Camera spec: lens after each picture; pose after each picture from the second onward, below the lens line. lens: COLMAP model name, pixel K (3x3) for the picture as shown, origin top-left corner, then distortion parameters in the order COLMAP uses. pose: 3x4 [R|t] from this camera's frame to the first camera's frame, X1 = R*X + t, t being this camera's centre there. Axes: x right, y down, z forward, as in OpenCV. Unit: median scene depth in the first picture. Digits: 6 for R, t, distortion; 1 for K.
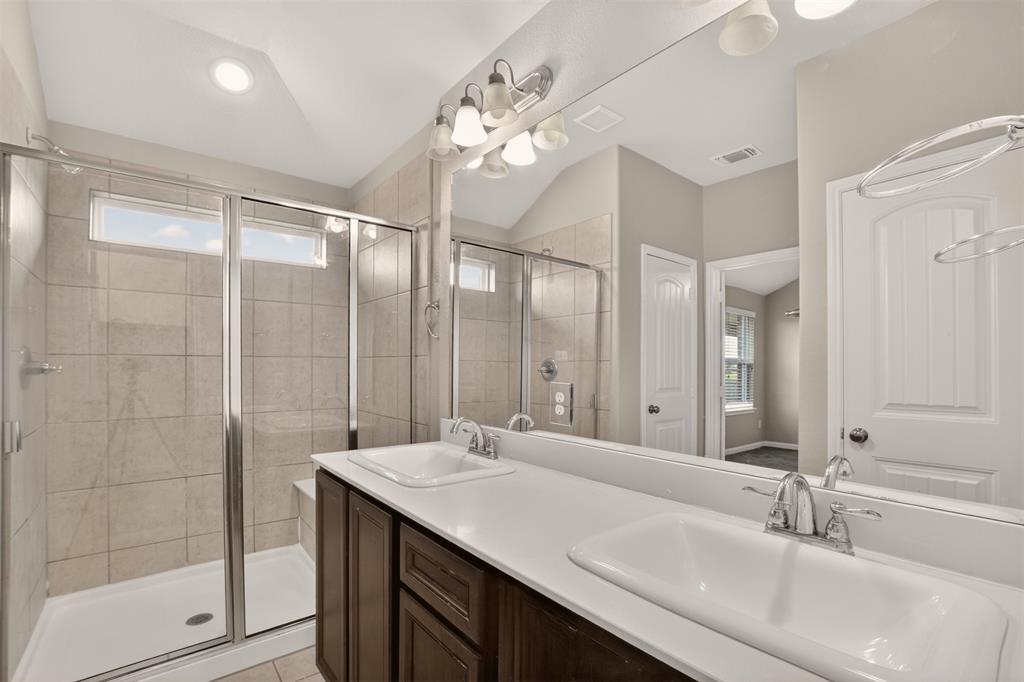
lens RADIAL K [[456.9, 0, 525.1], [0, 456.9, 365.8], [0, 0, 1]] dist [-0.002238, -0.000358]
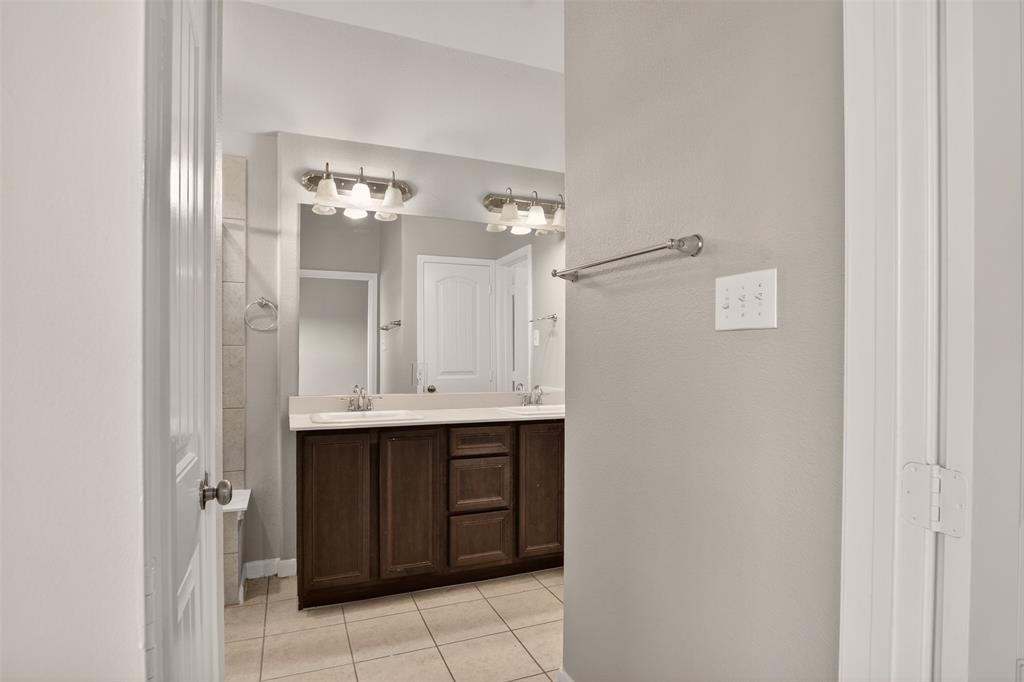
lens RADIAL K [[531.6, 0, 510.5], [0, 531.6, 349.0], [0, 0, 1]] dist [-0.001760, 0.000188]
pose [[0.287897, 0.007664, 0.957631, -1.424863], [-0.009504, 0.999942, -0.005145, -0.010927], [-0.957614, -0.007620, 0.287953, 0.017063]]
